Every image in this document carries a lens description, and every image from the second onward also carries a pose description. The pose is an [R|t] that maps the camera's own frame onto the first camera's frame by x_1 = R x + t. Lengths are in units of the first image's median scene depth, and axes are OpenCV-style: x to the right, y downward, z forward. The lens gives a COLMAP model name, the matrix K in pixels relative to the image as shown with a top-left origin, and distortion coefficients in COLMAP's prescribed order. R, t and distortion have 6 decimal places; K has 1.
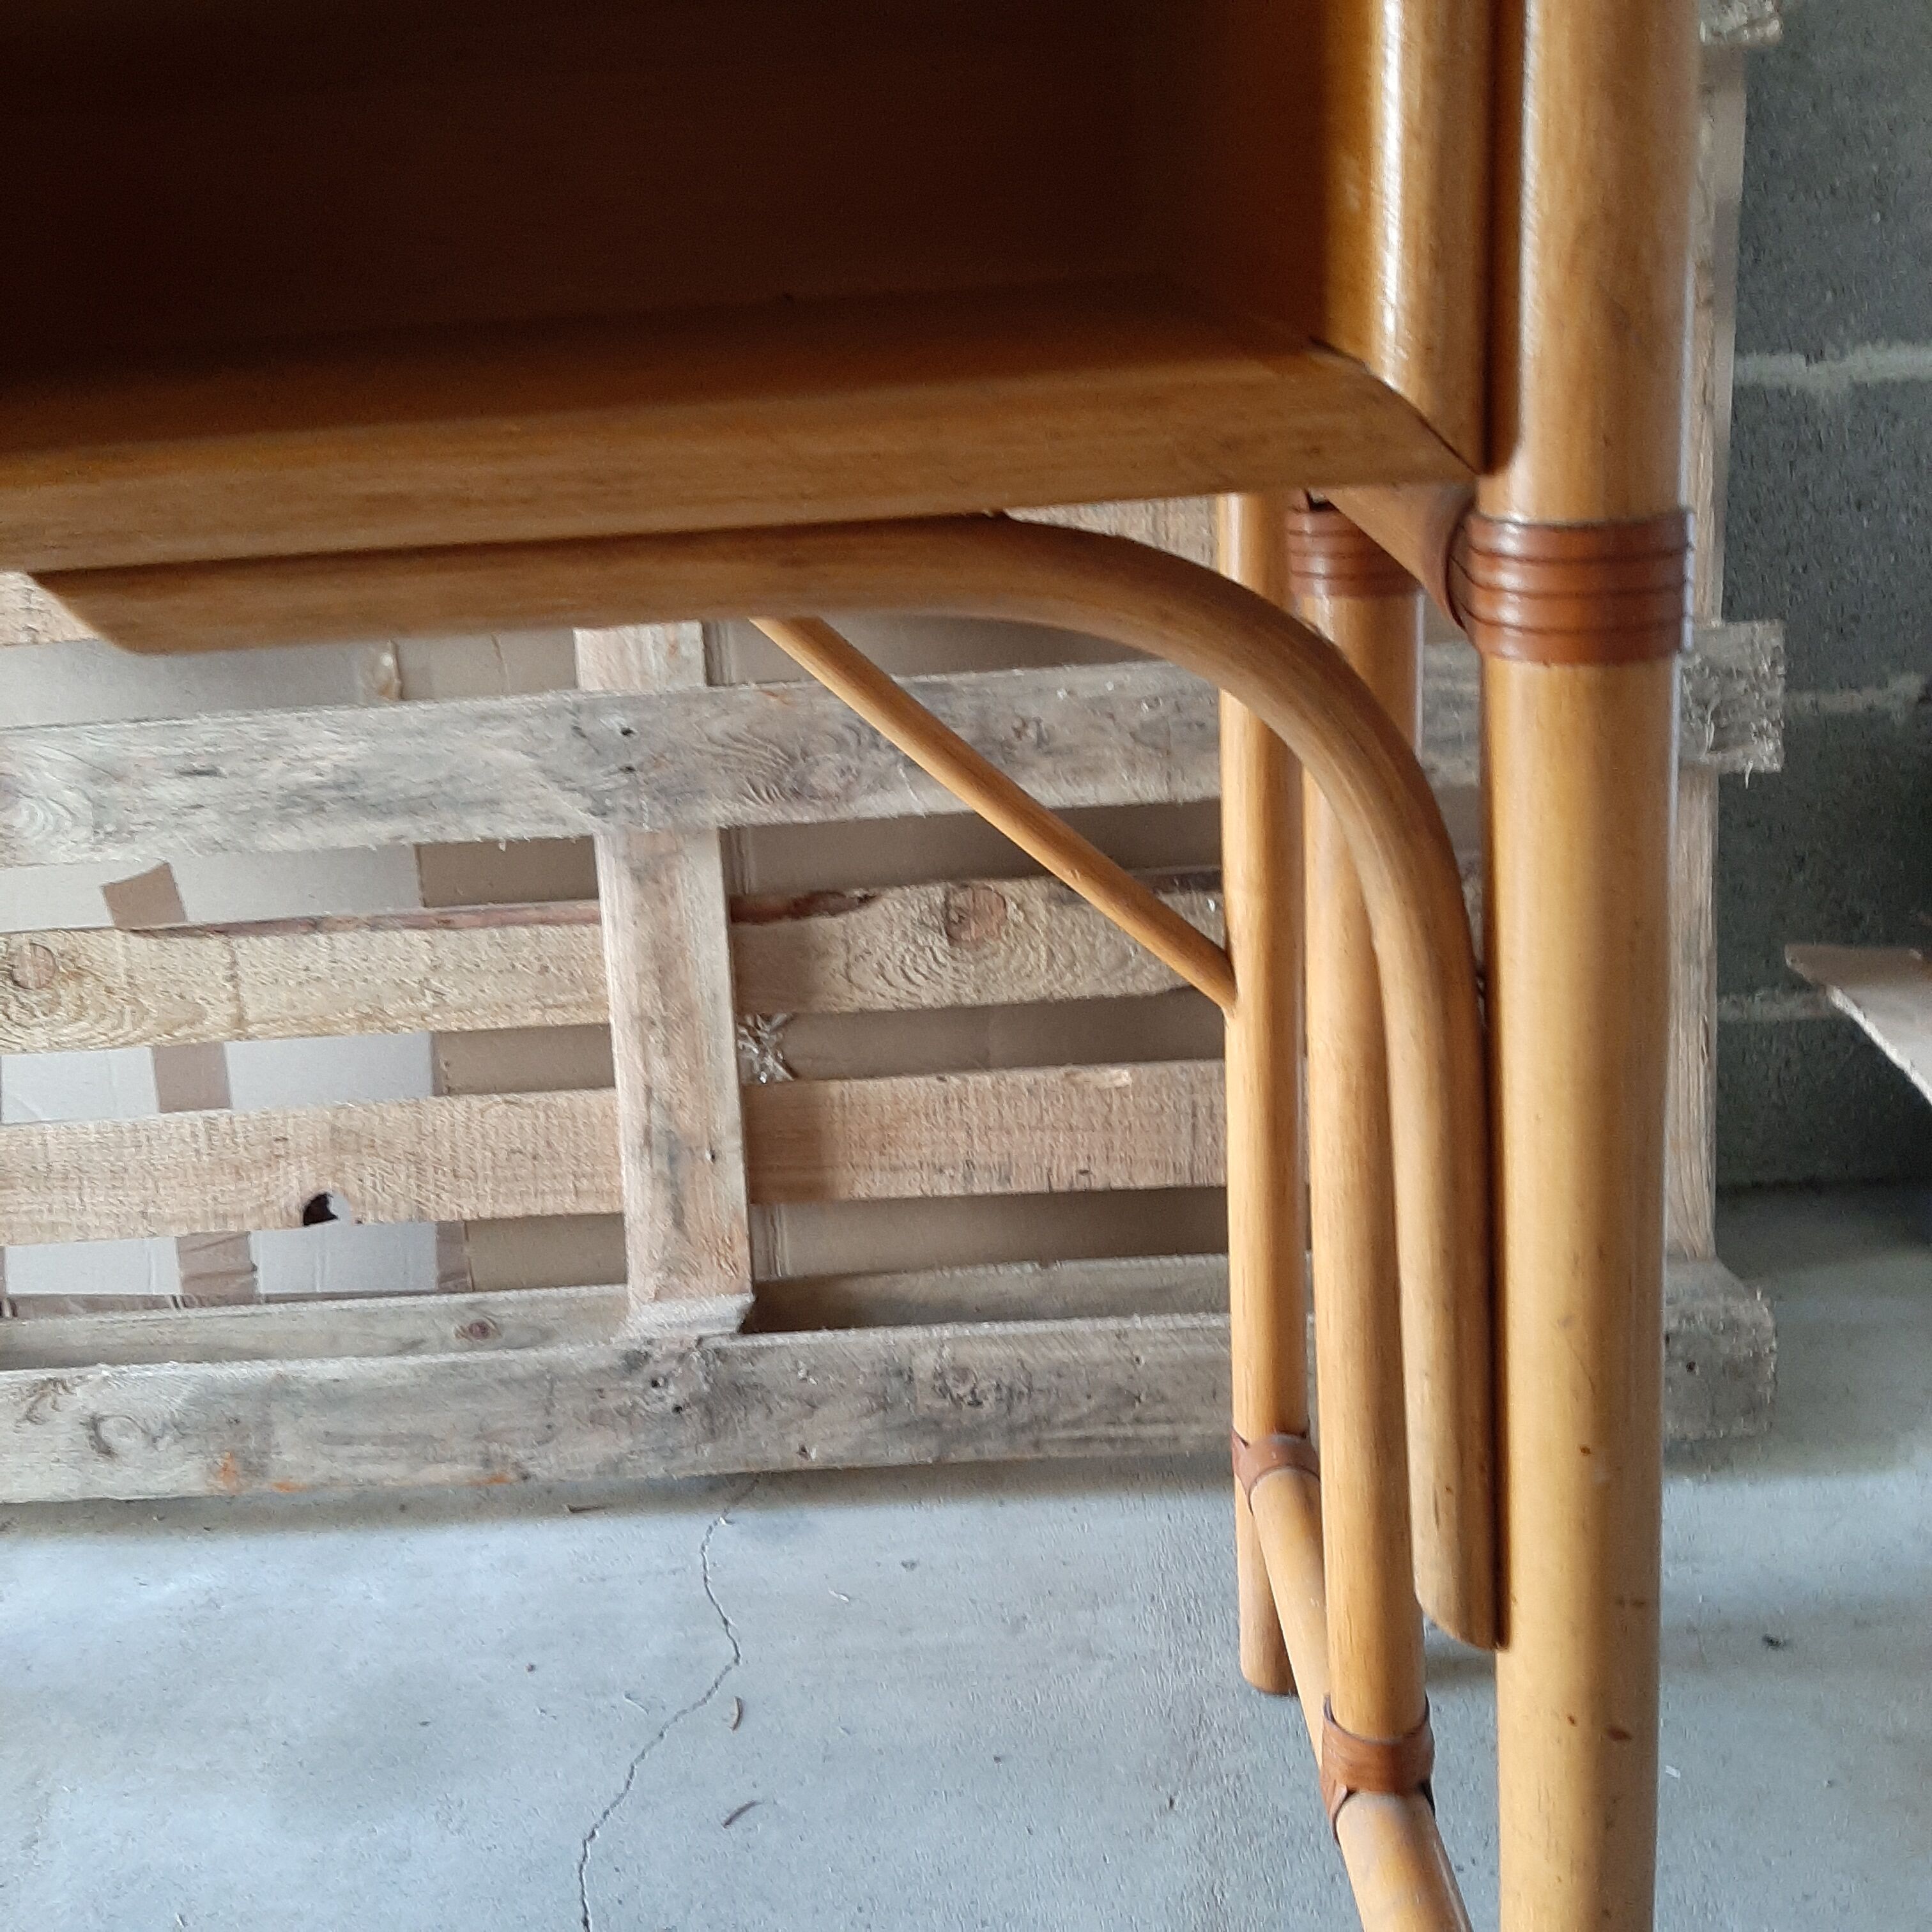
lens RADIAL K [[1853.0, 0, 976.8], [0, 1853.0, 919.6], [0, 0, 1]] dist [0.164206, -0.345158]
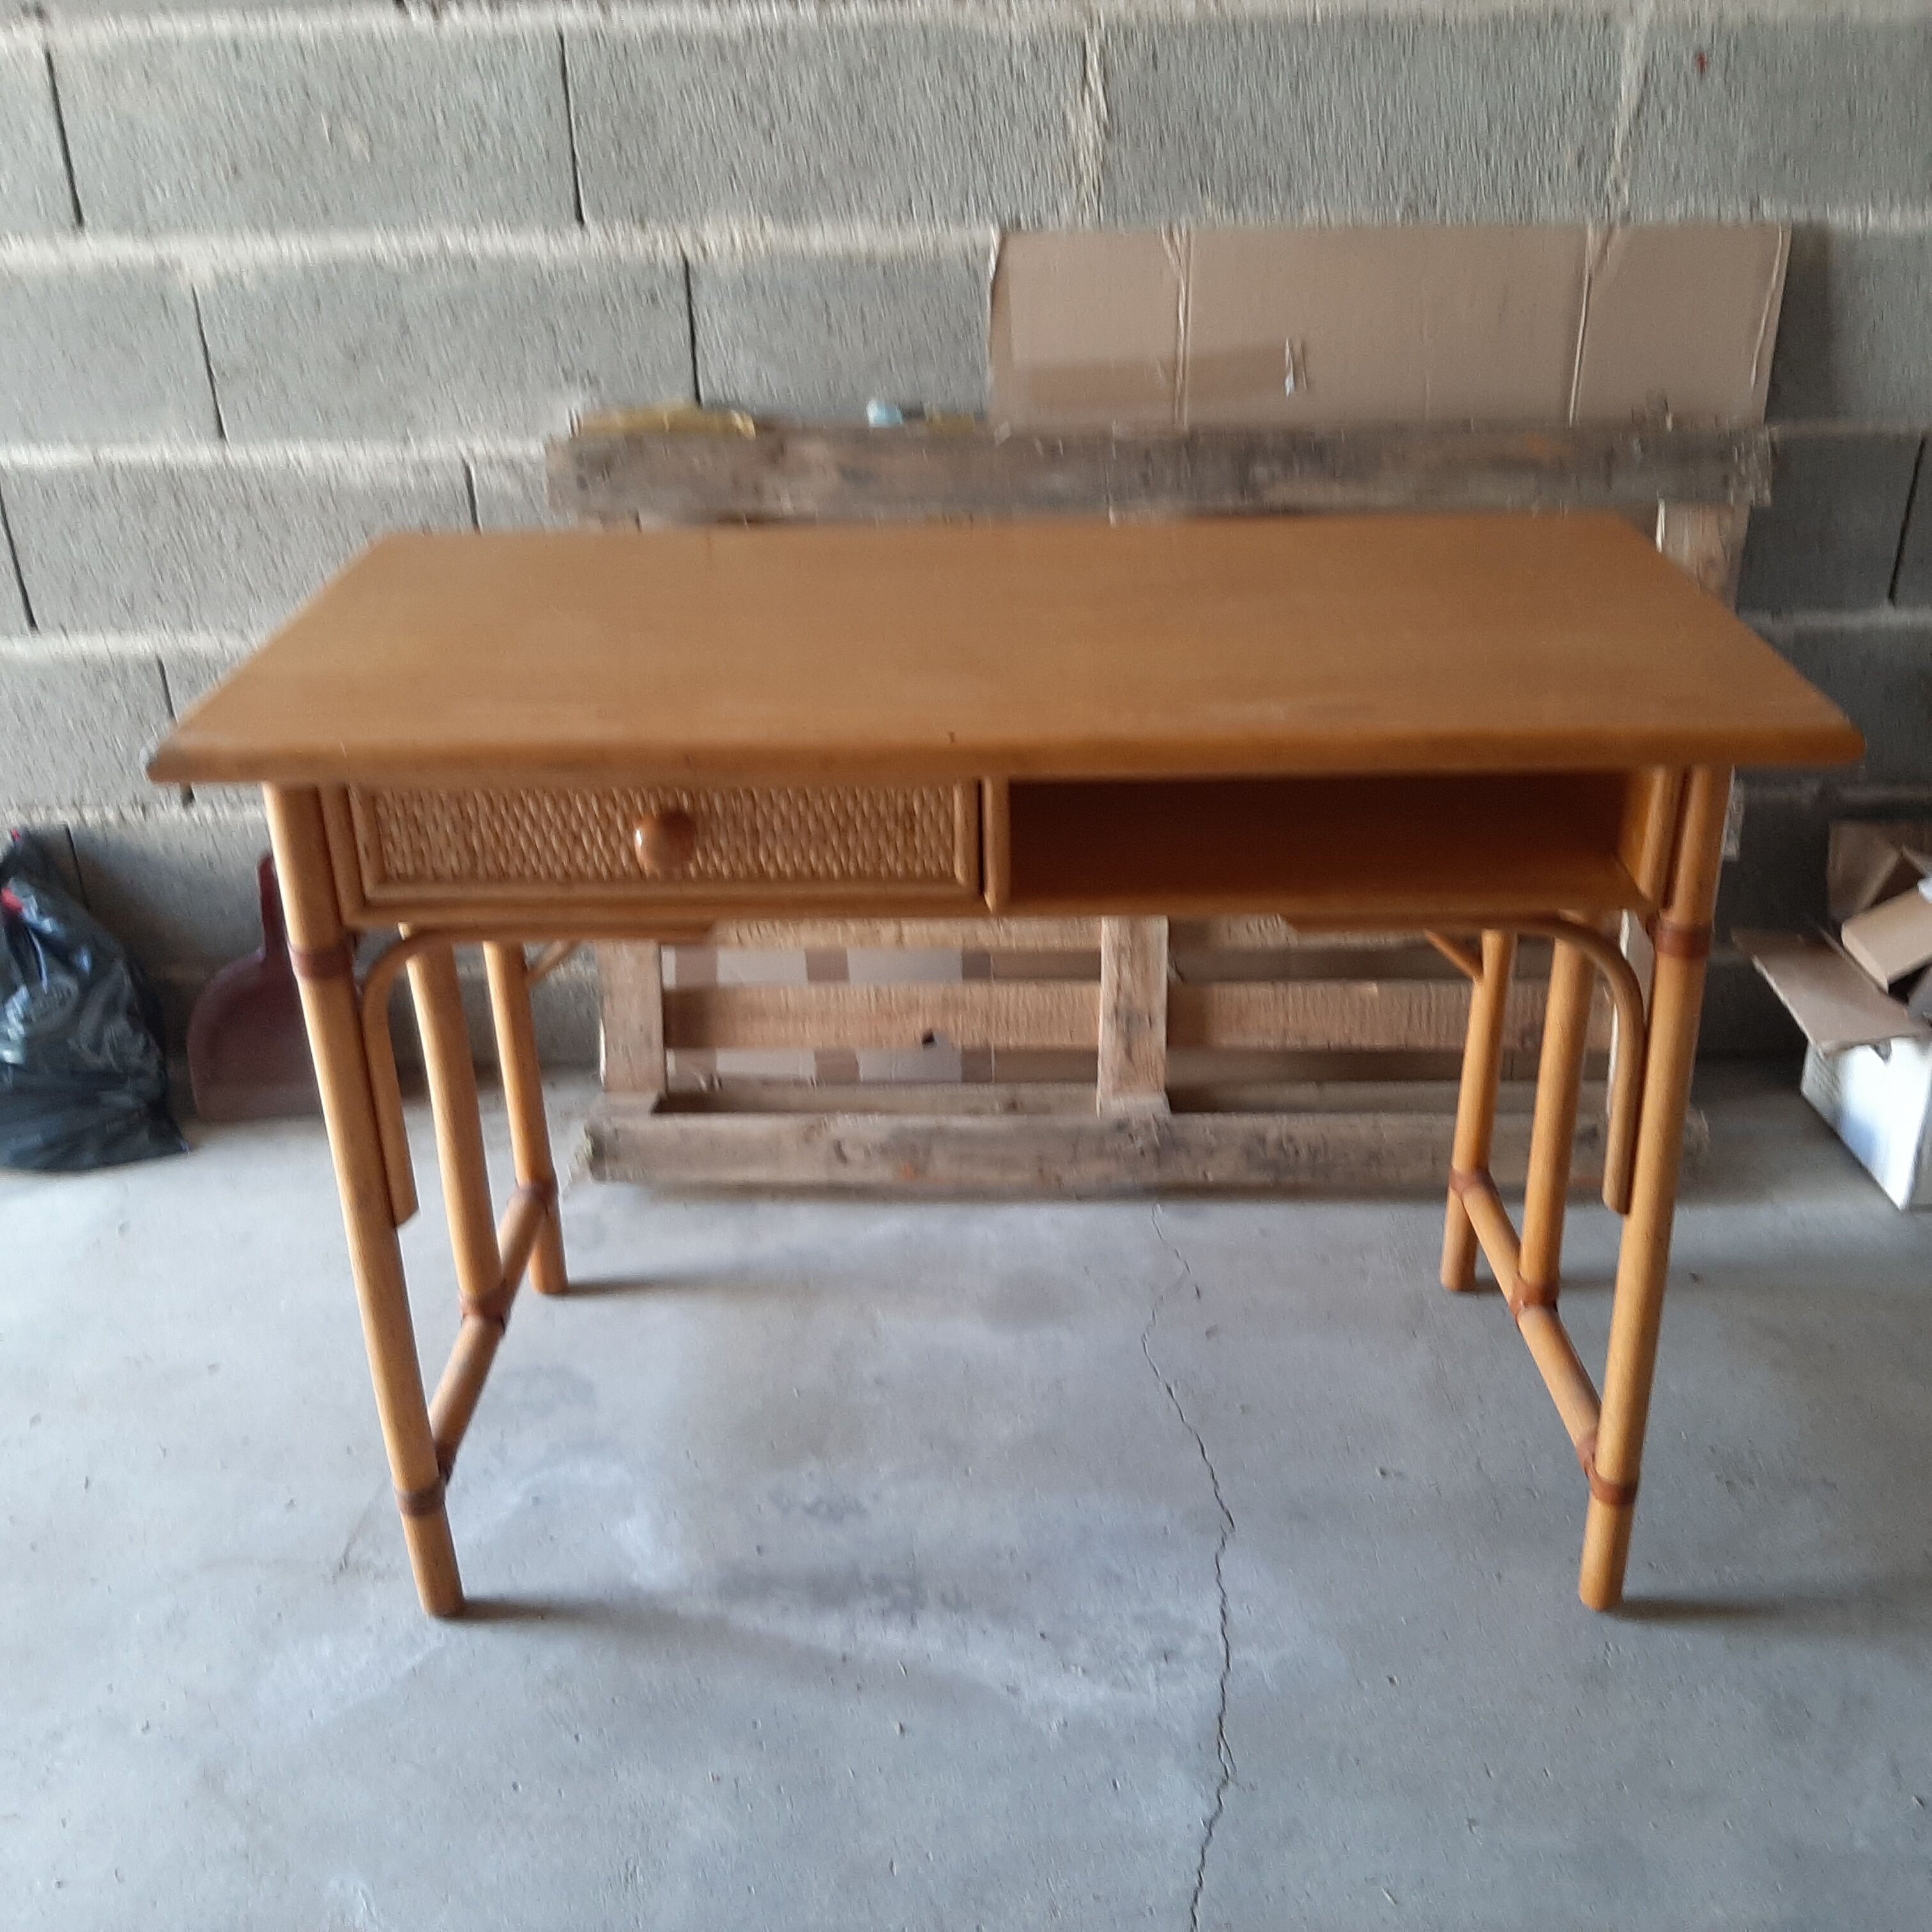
lens RADIAL K [[1887.9, 0, 966.0], [0, 1887.9, 966.0], [0, 0, 1]] dist [0.064430, -0.122501]
pose [[0.998854, 0.039538, 0.026979, -0.379742], [-0.042898, 0.989488, 0.138108, -0.181379], [-0.021235, -0.139107, 0.990050, -0.857341]]
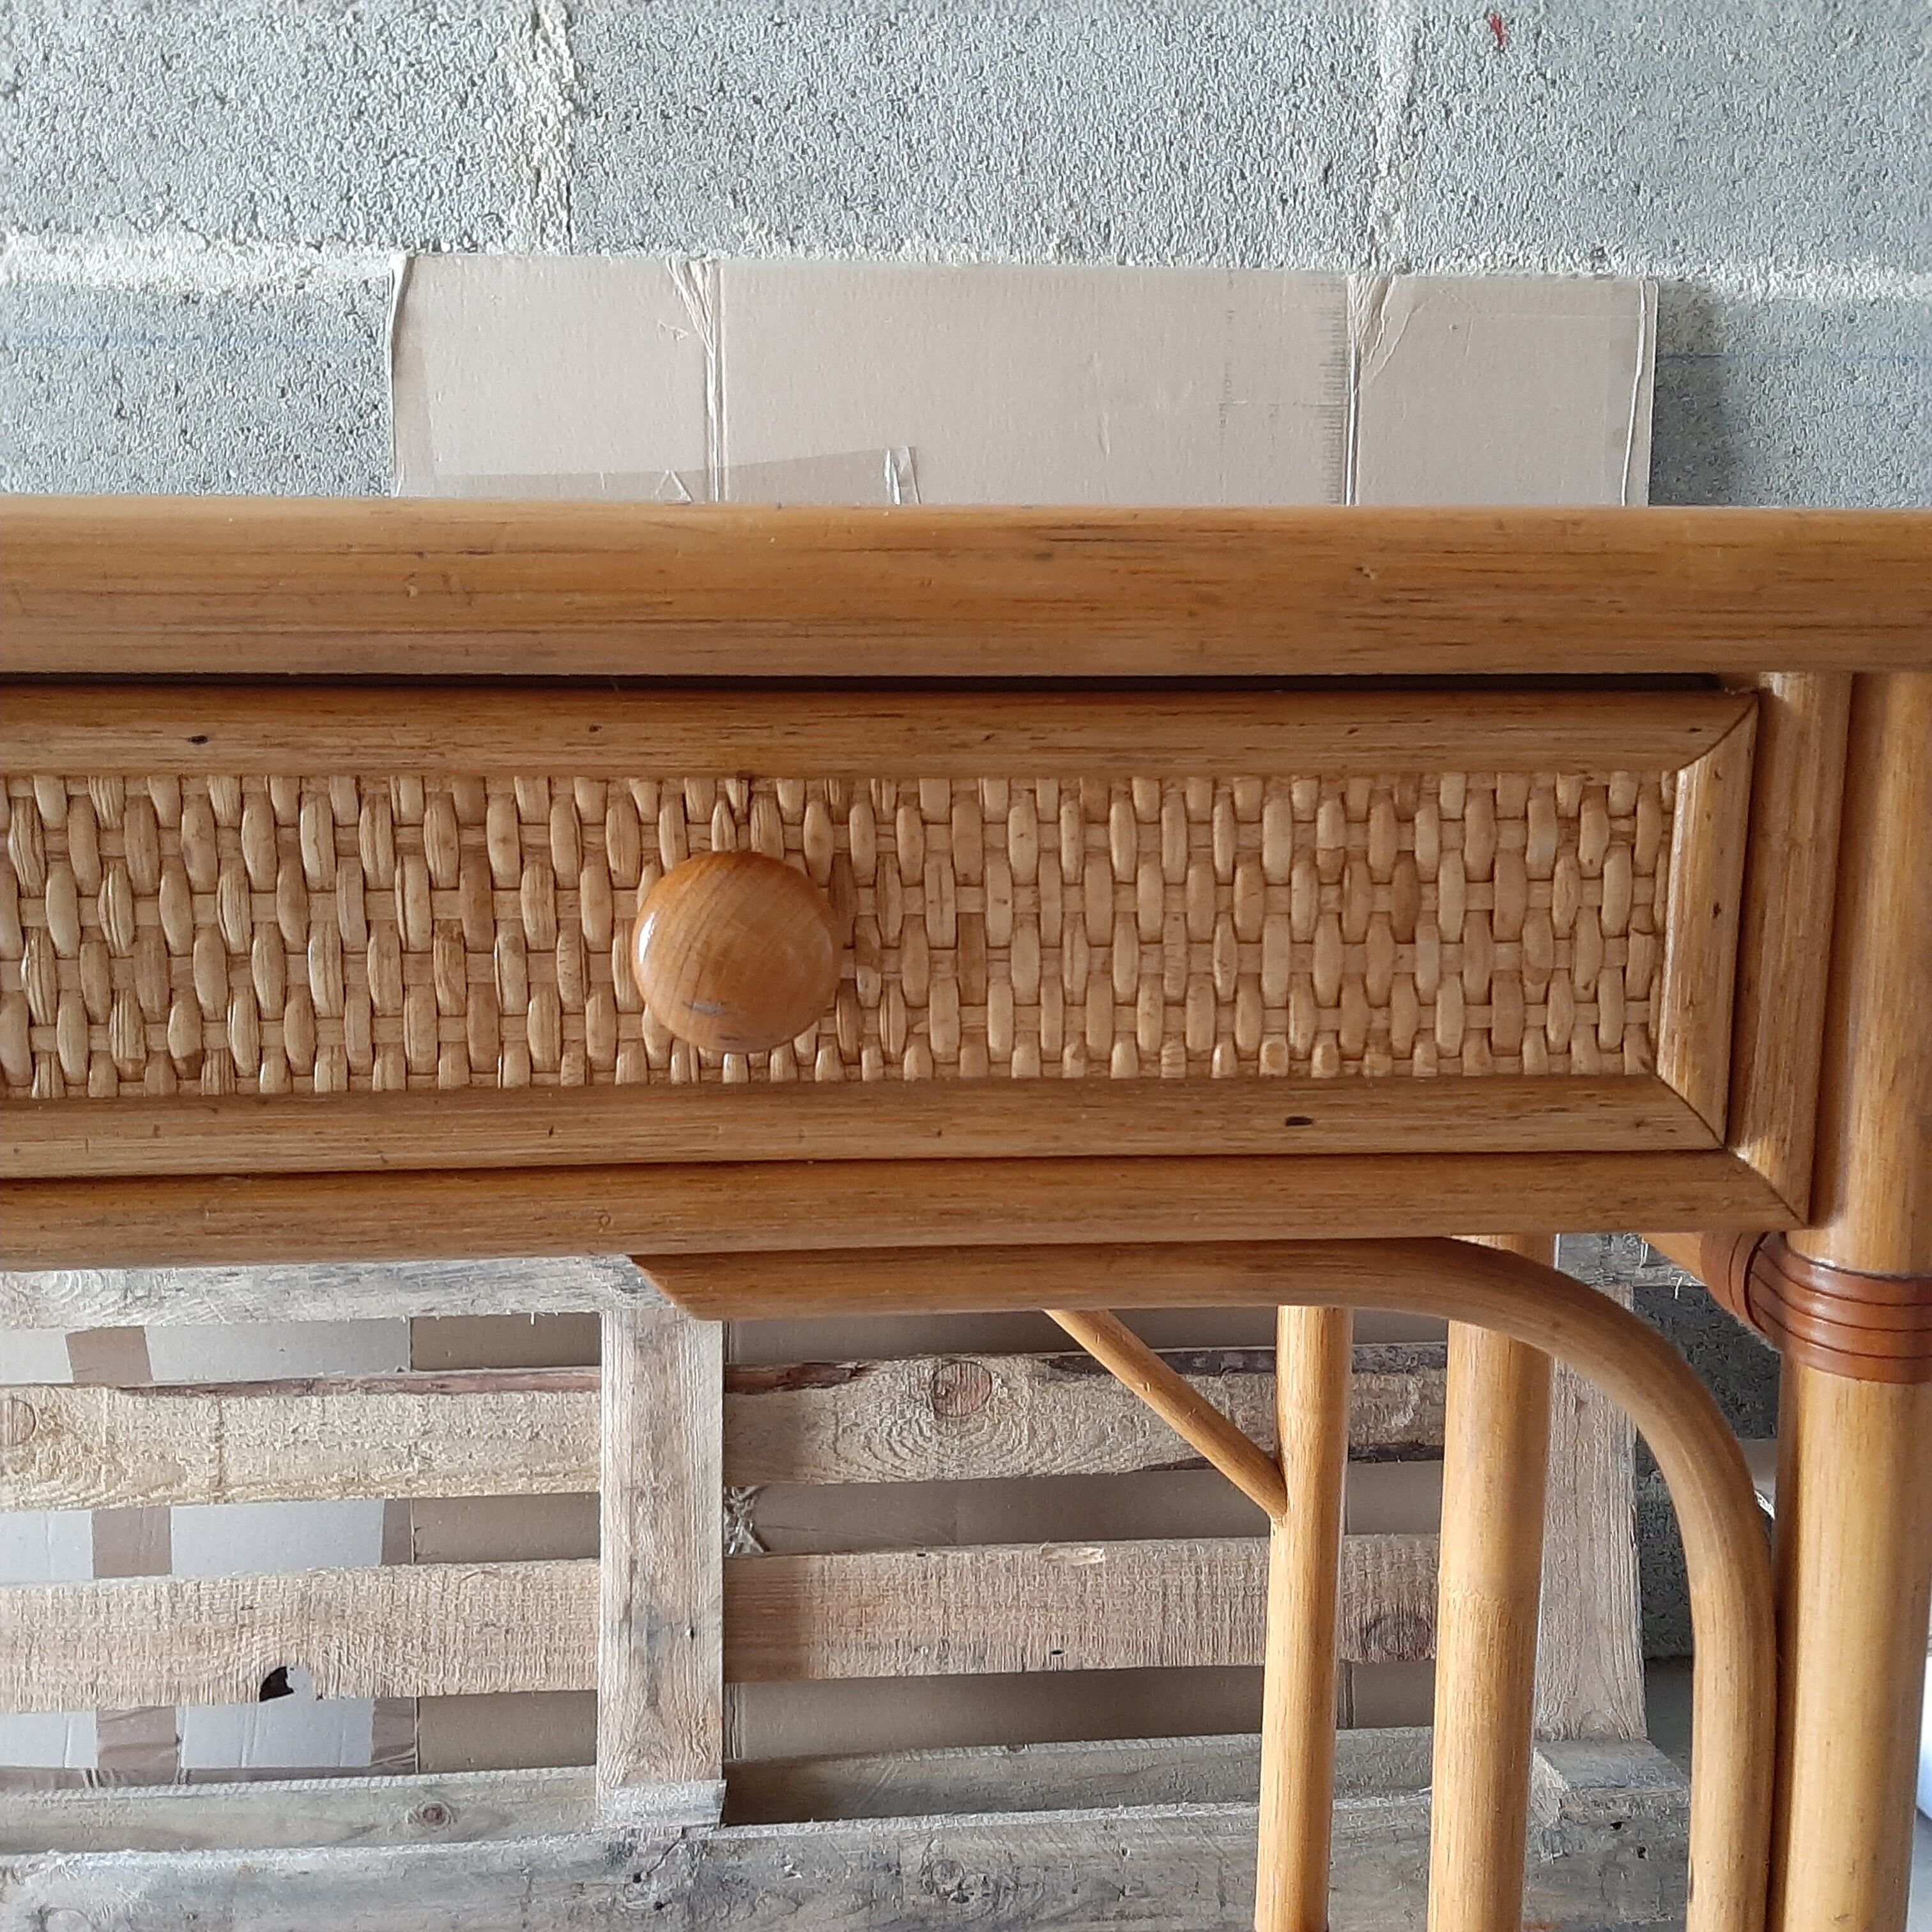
lens RADIAL K [[1887.9, 0, 966.0], [0, 1887.9, 966.0], [0, 0, 1]] dist [0.064430, -0.122501]
pose [[0.991901, 0.049985, 0.116763, -0.133596], [-0.028166, 0.982981, -0.181537, -0.043341], [-0.123850, 0.176778, 0.976427, -0.074079]]
